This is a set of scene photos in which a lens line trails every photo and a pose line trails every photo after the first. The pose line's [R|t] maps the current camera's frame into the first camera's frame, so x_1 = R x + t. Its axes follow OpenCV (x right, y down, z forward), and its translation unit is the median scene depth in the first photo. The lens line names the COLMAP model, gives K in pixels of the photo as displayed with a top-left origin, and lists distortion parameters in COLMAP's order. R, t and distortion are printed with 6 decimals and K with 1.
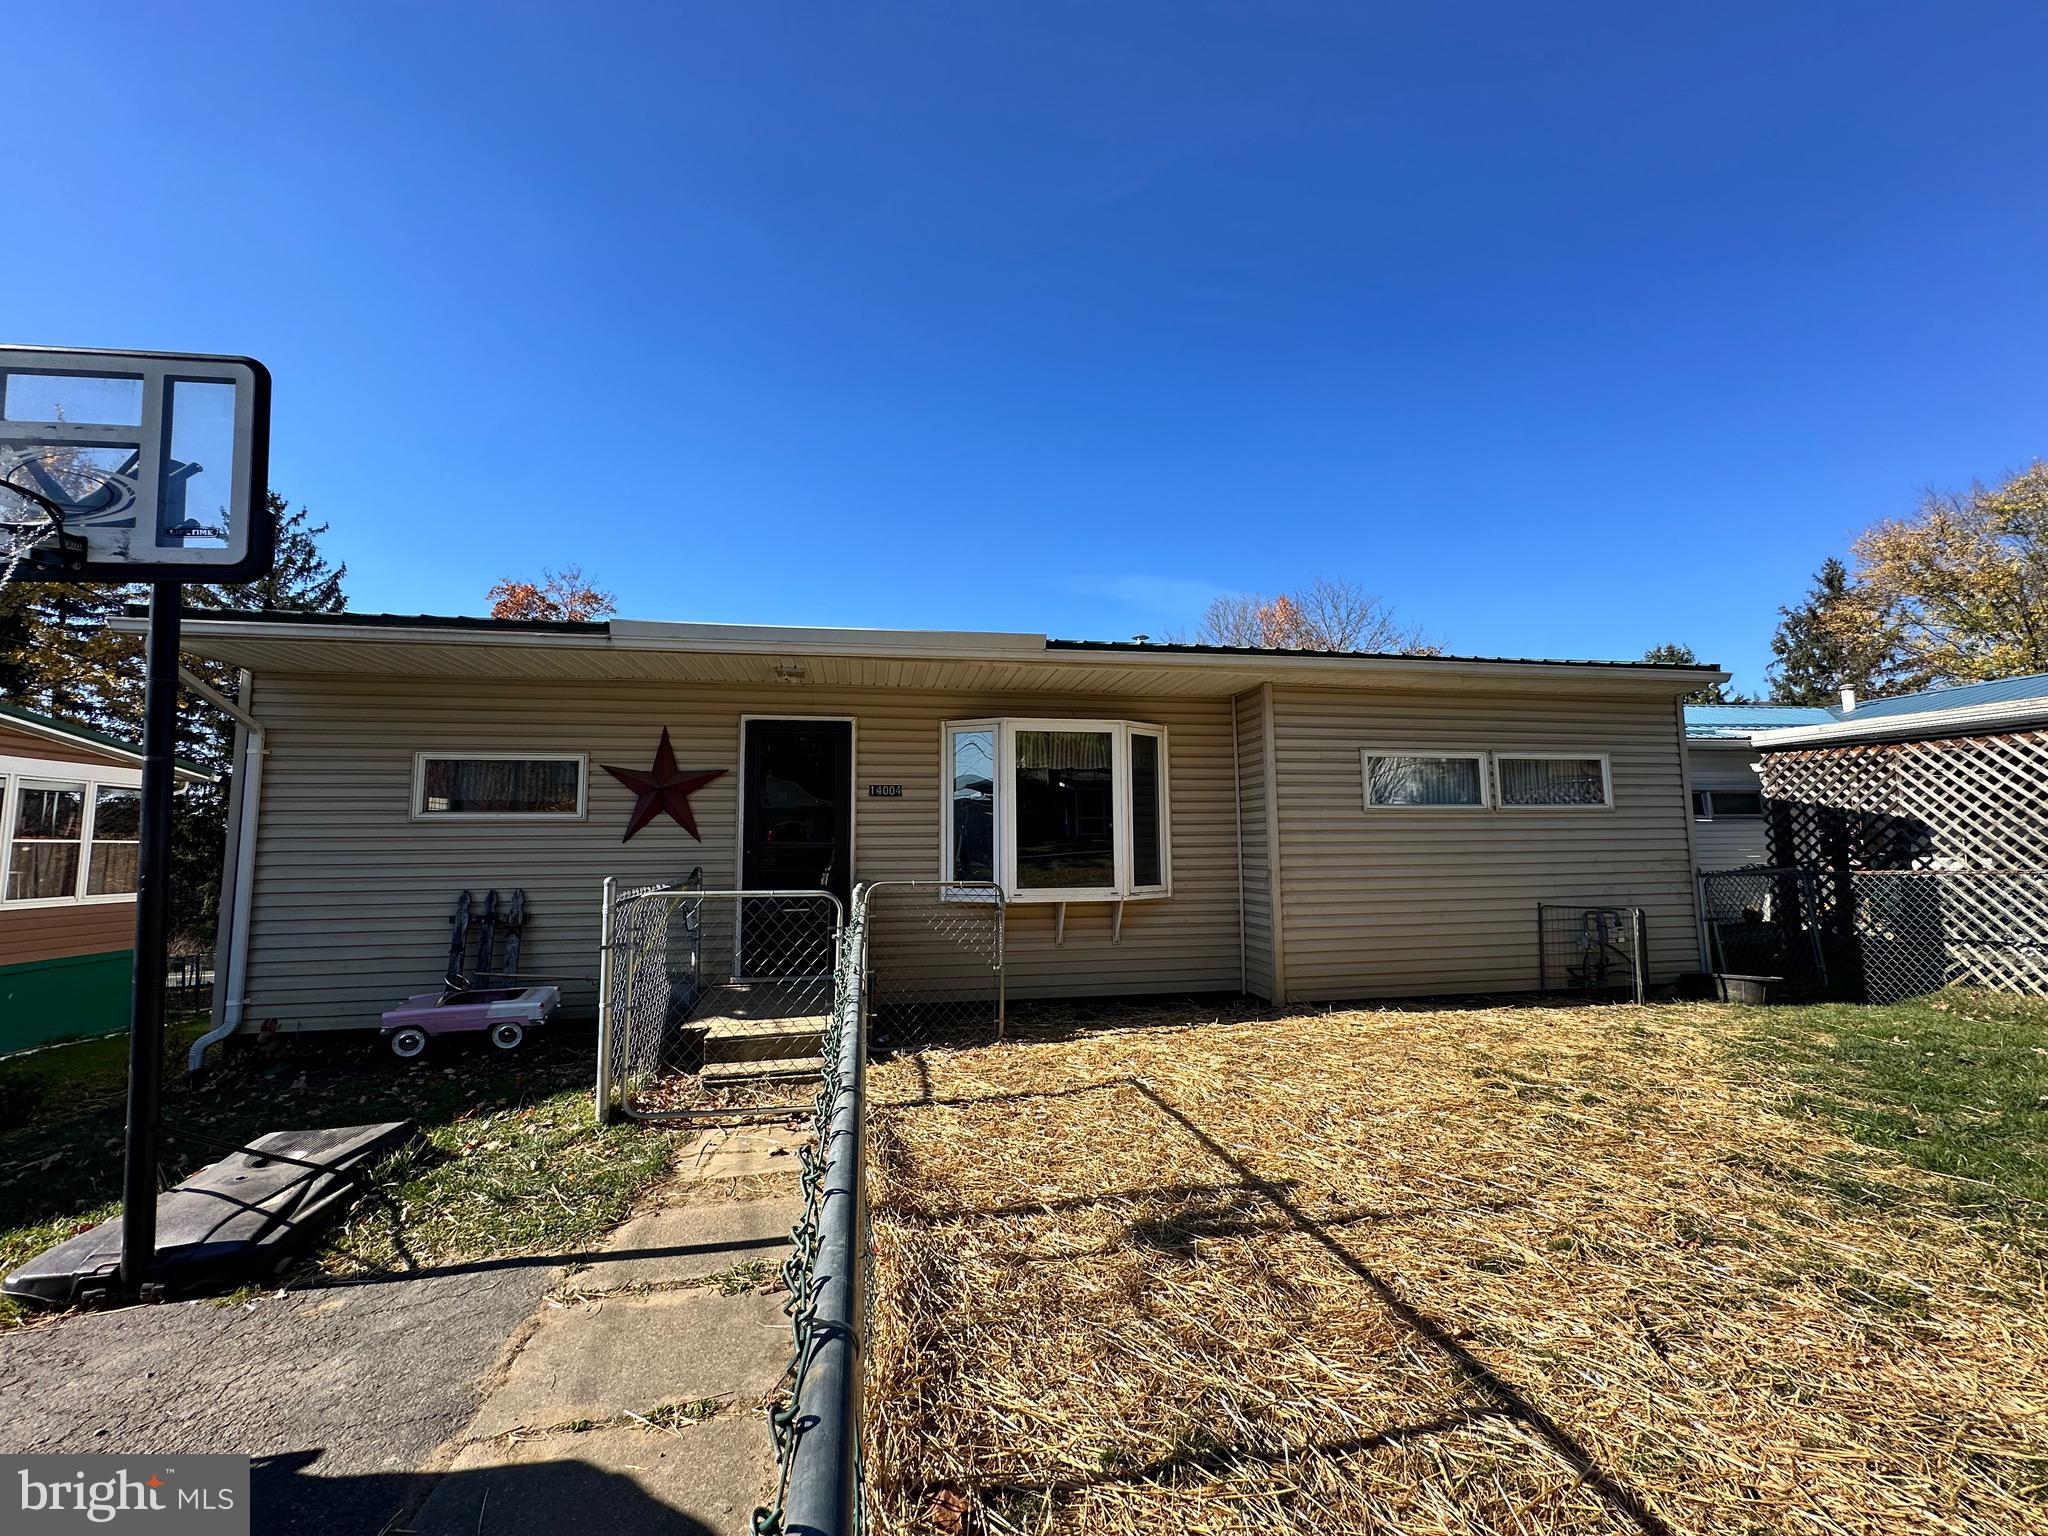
lens RADIAL K [[815.2, 0, 1023.3], [0, 815.2, 764.8], [0, 0, 1]] dist [-0.004181, 0.001282]
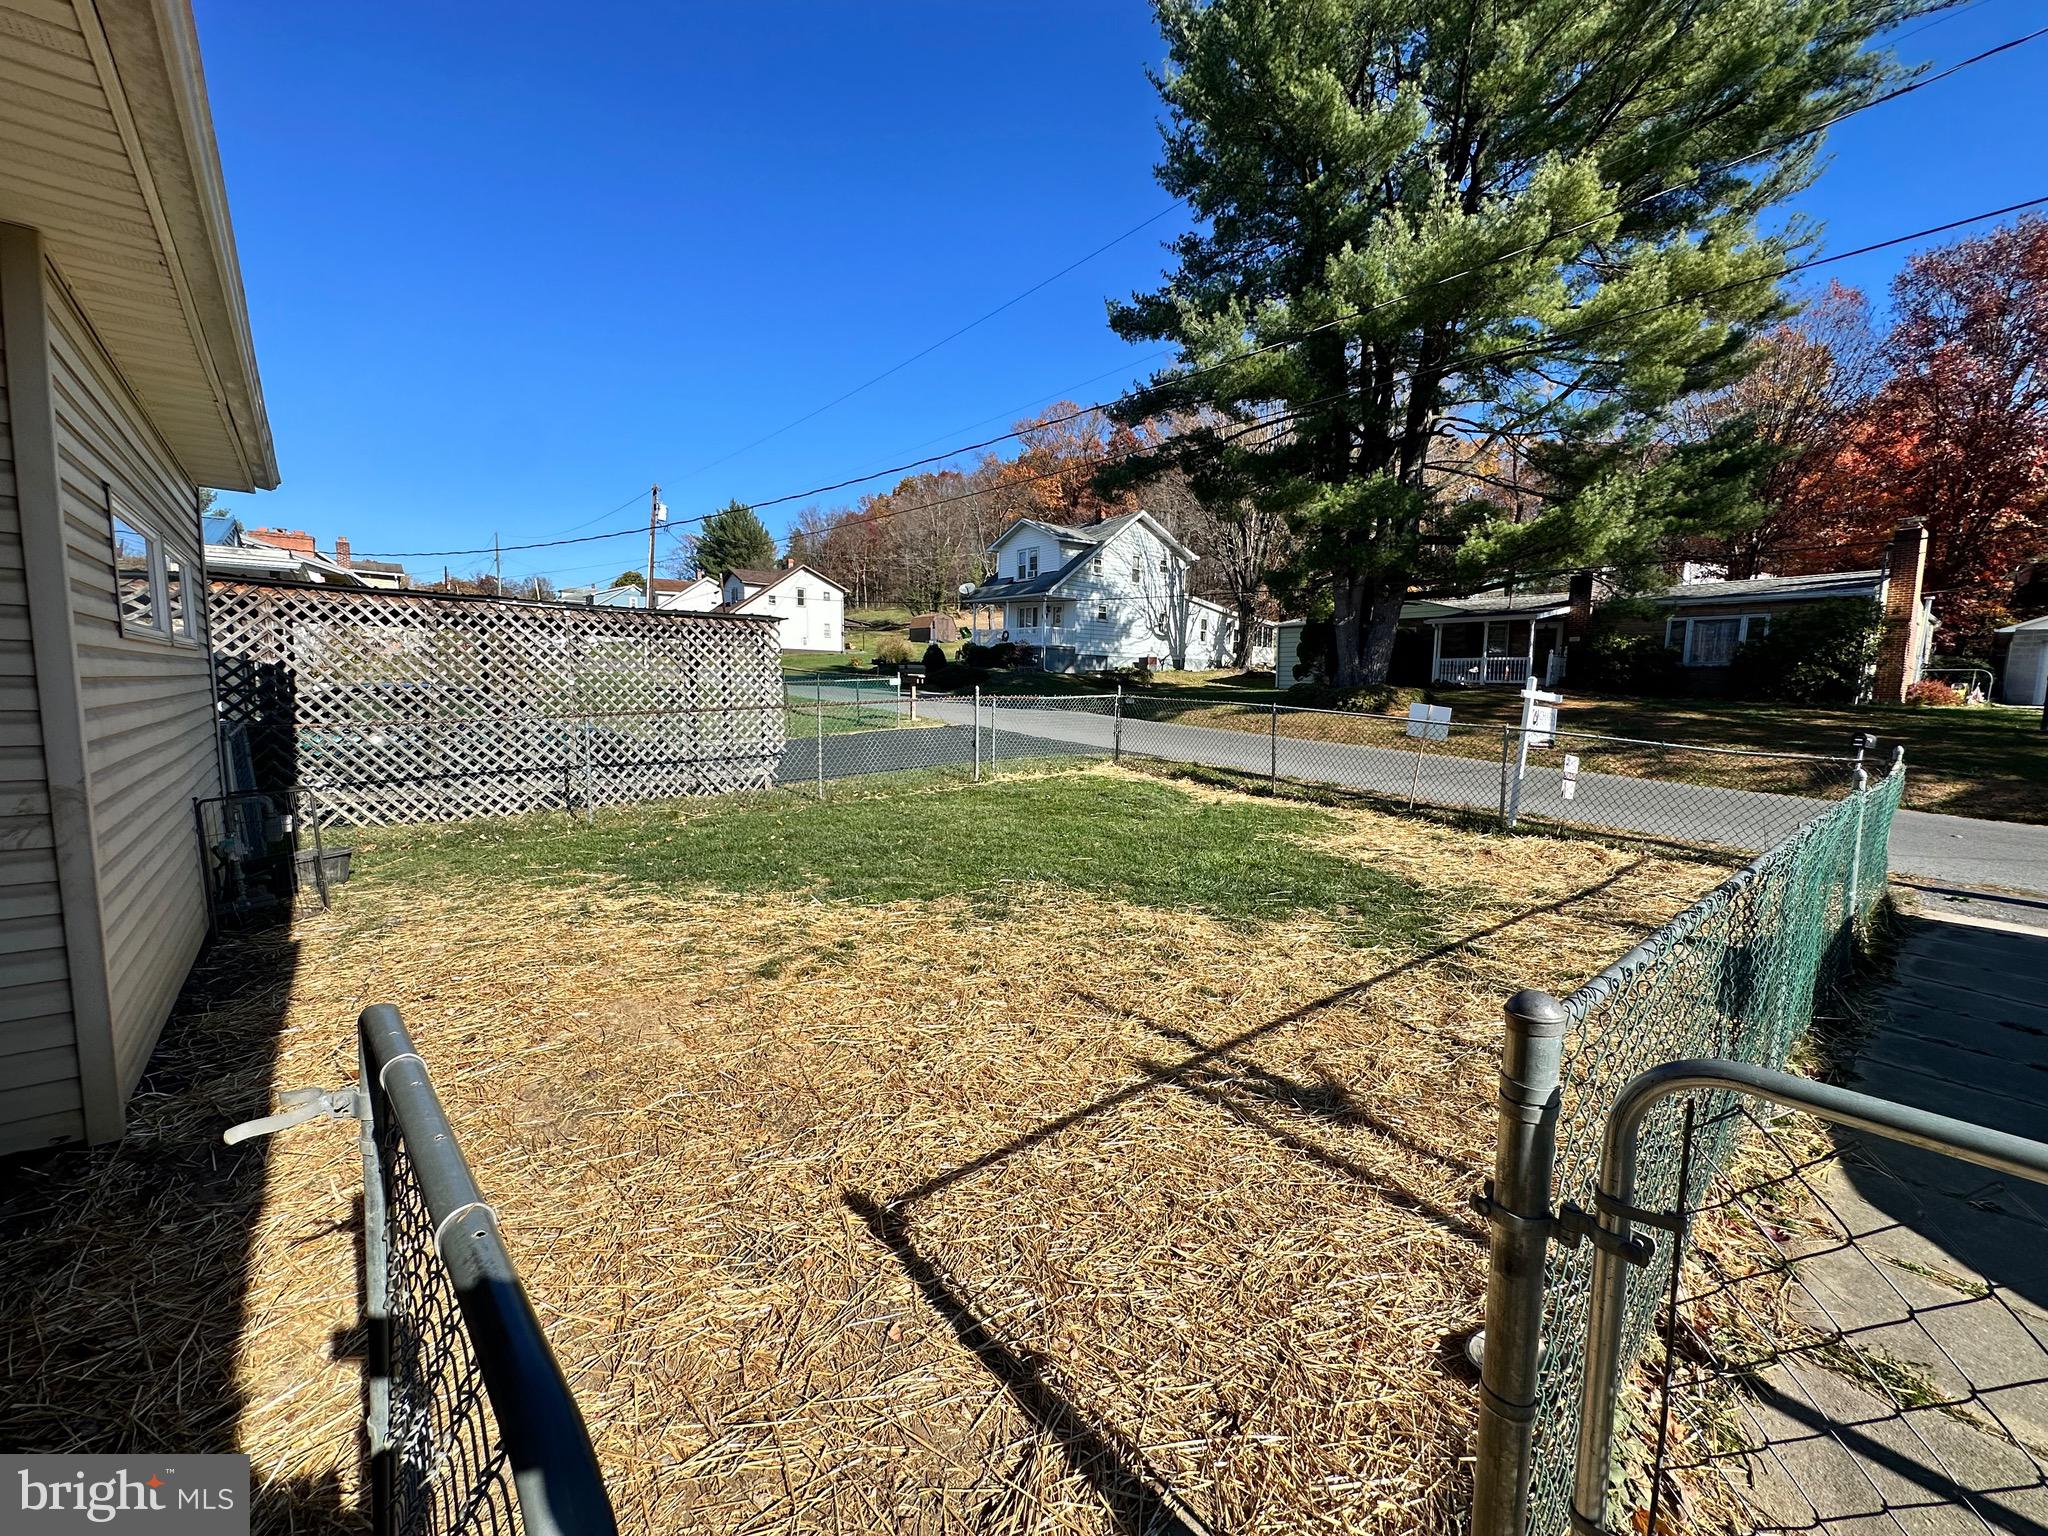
lens RADIAL K [[815.2, 0, 1023.3], [0, 815.2, 764.8], [0, 0, 1]] dist [-0.004181, 0.001282]
pose [[-0.506370, -0.088107, 0.857804, -0.219252], [-0.100715, 0.994001, 0.042643, 0.059981], [-0.856415, -0.064800, -0.512206, 0.849519]]
